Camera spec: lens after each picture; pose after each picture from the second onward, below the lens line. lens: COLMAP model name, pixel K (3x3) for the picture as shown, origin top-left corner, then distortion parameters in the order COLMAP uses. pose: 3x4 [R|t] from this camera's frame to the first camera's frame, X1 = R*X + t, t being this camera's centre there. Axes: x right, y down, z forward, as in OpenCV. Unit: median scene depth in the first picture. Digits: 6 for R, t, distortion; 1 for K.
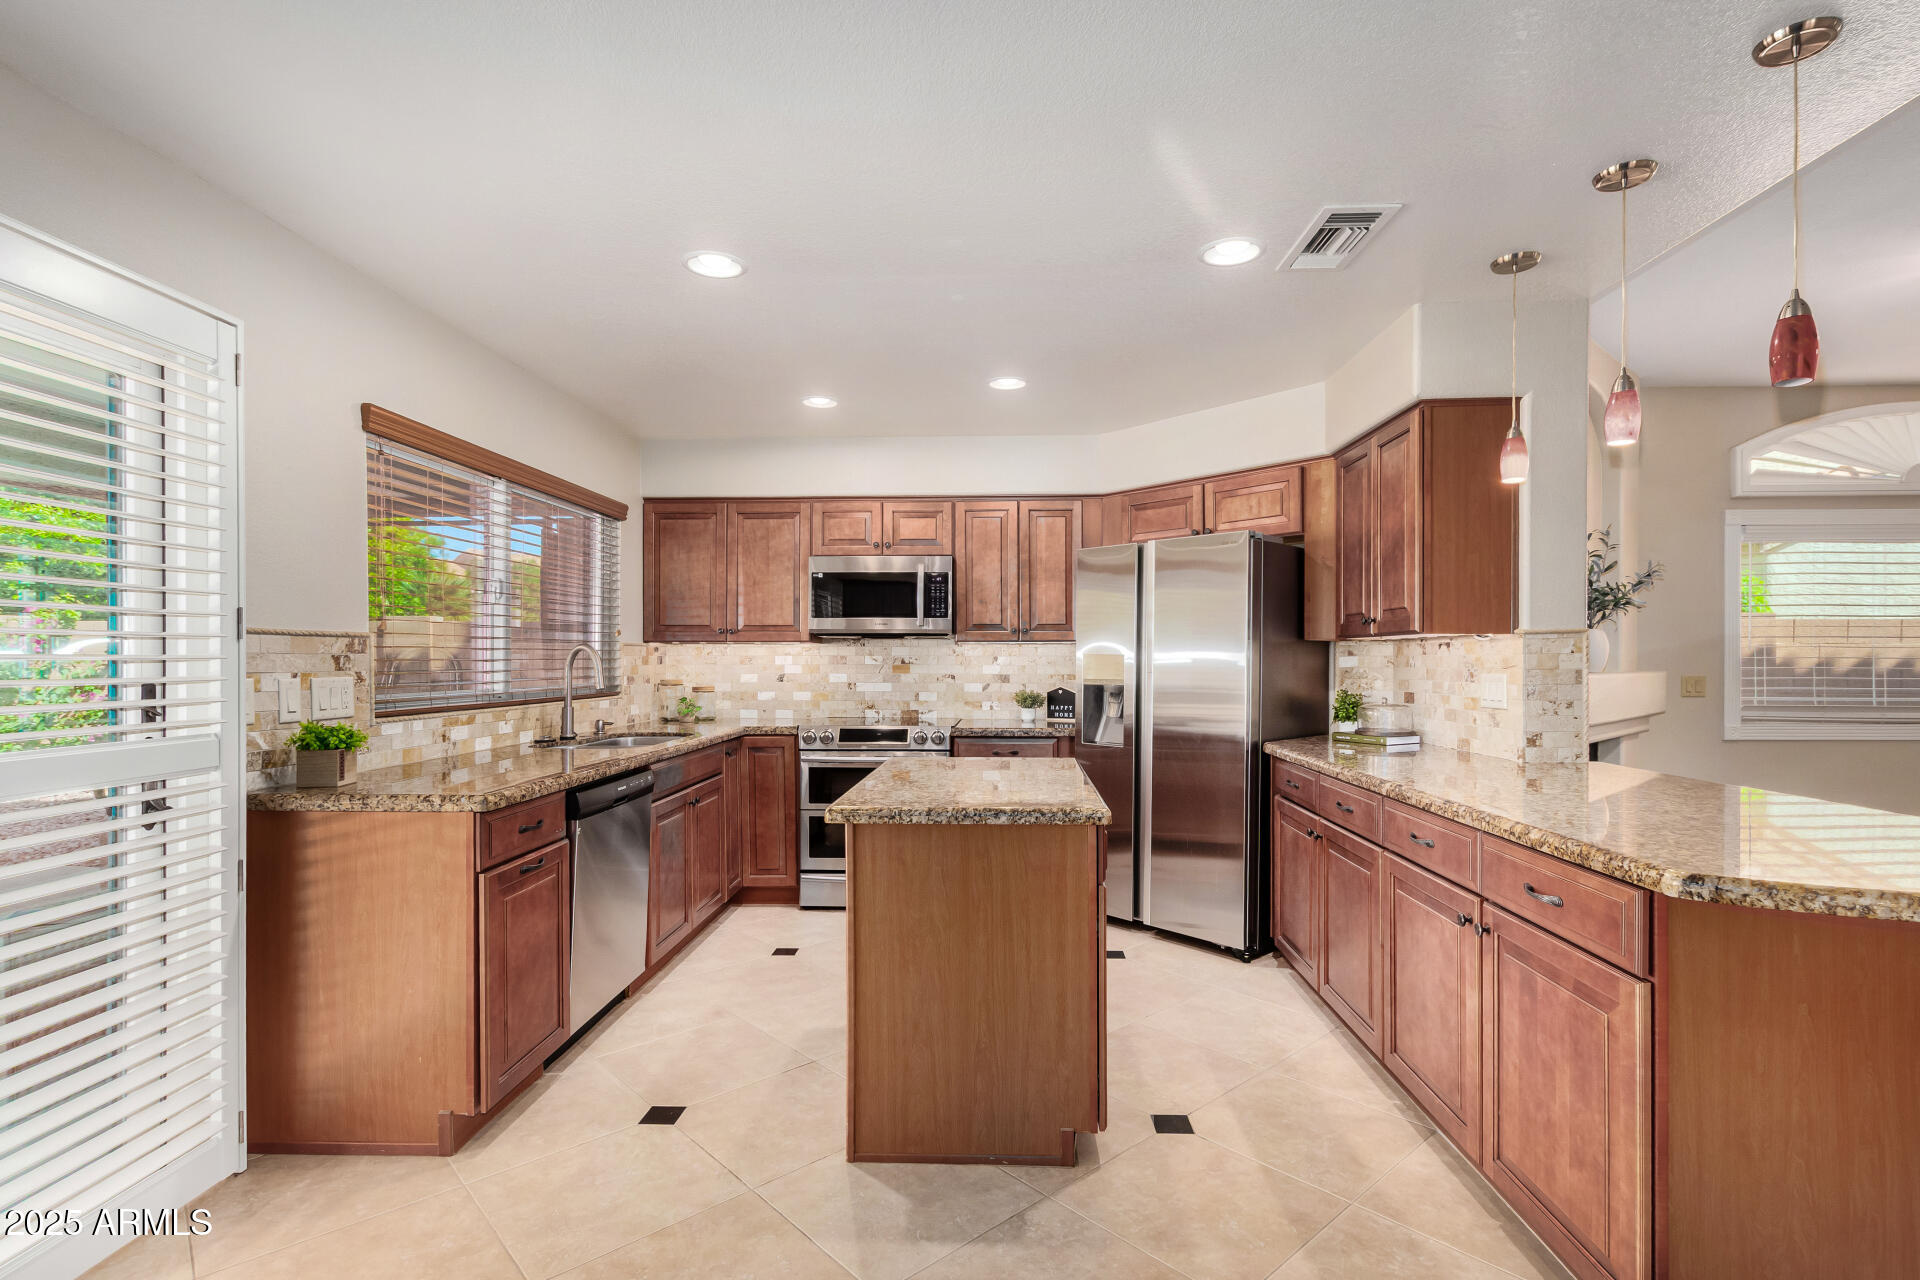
lens RADIAL K [[911.2, 0, 960.1], [0, 911.2, 655.3], [0, 0, 1]] dist [0.002660, 0.000130]
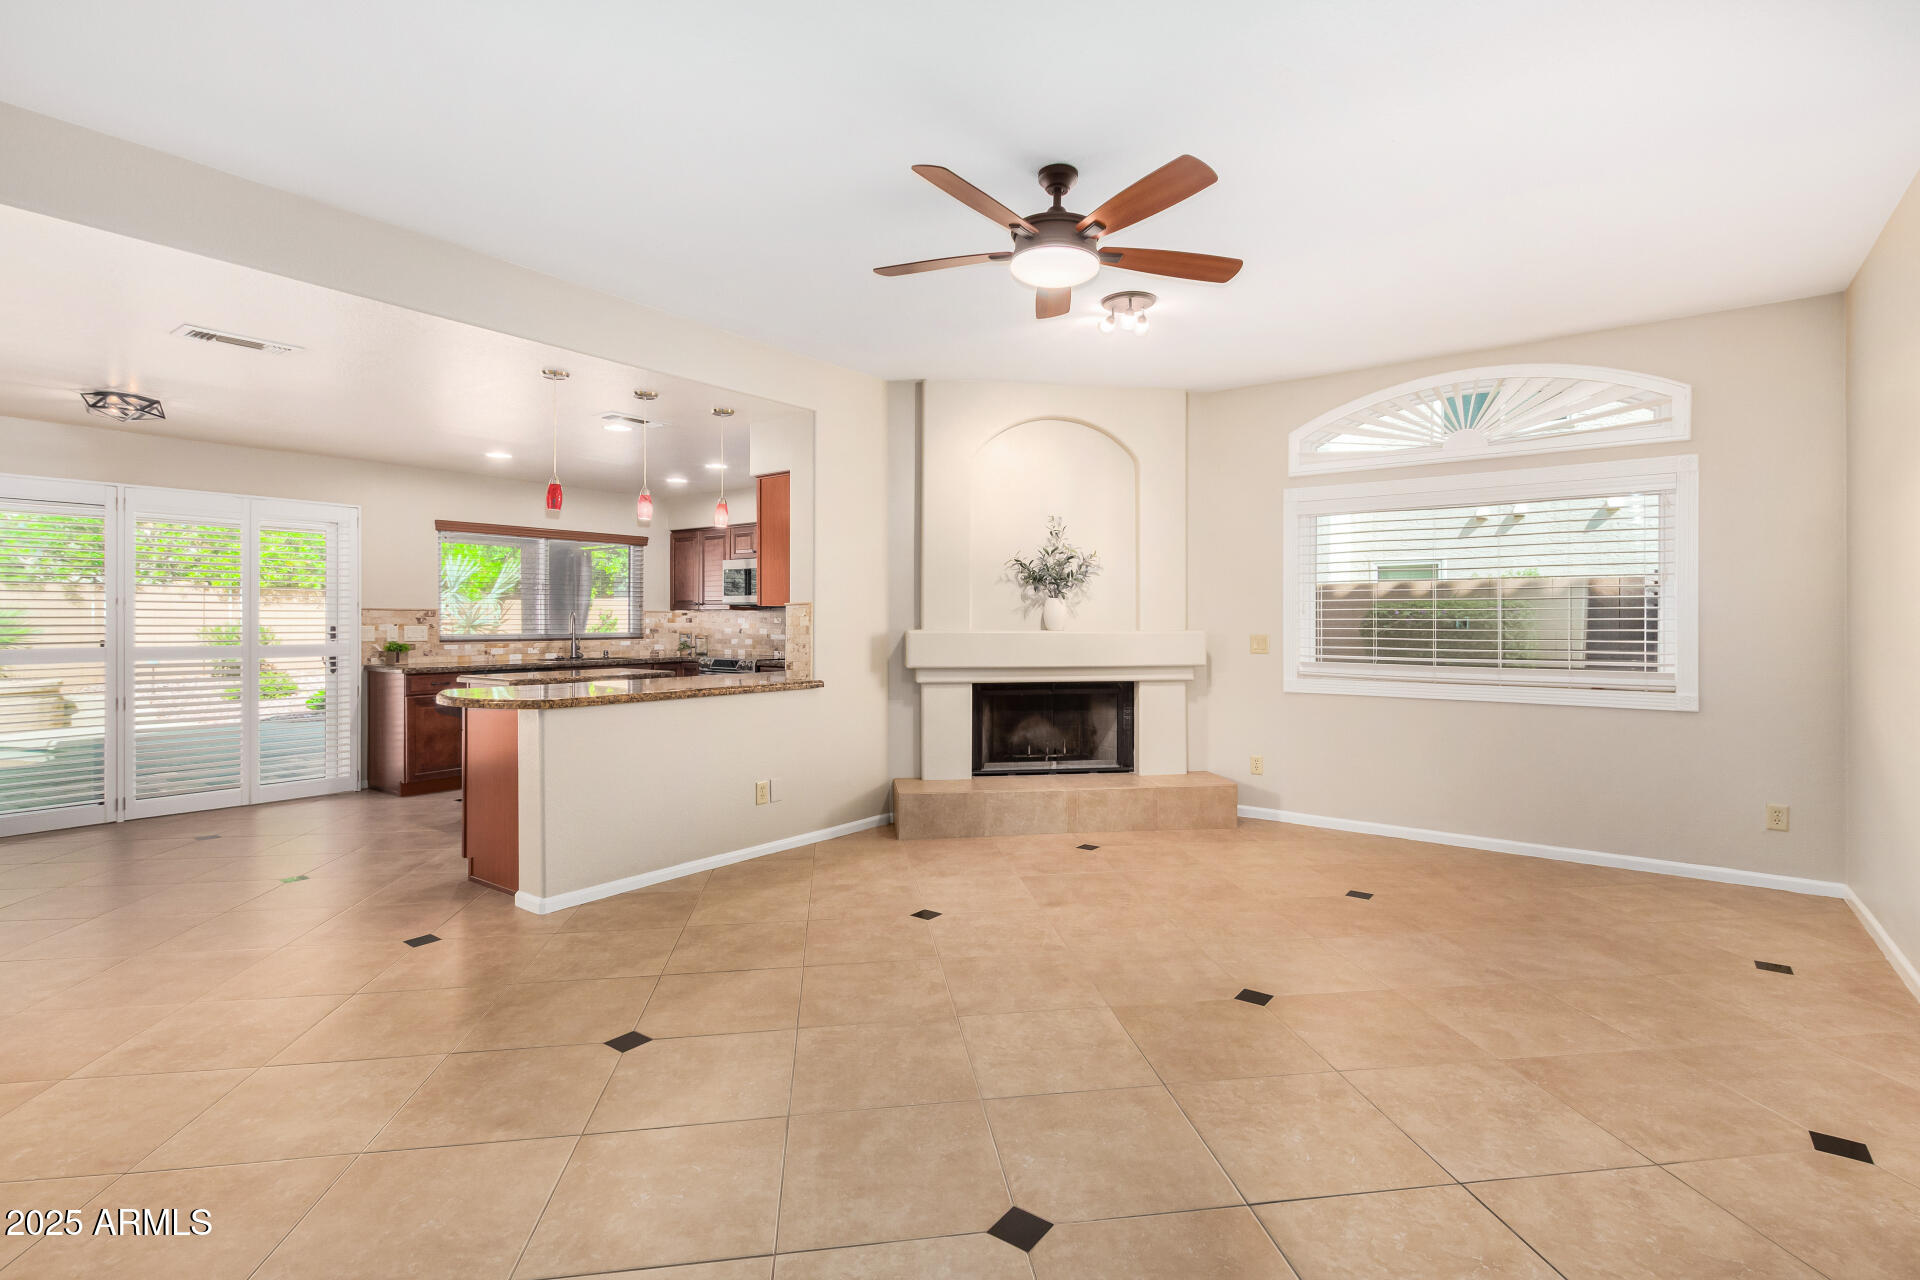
lens RADIAL K [[911.2, 0, 965.6], [0, 911.2, 625.7], [0, 0, 1]] dist [0.002660, 0.000130]
pose [[0.826745, 0.005380, -0.562551, 1.159785], [0.000488, 0.999947, 0.010280, -0.001981], [0.562577, -0.008774, 0.826698, -0.165537]]
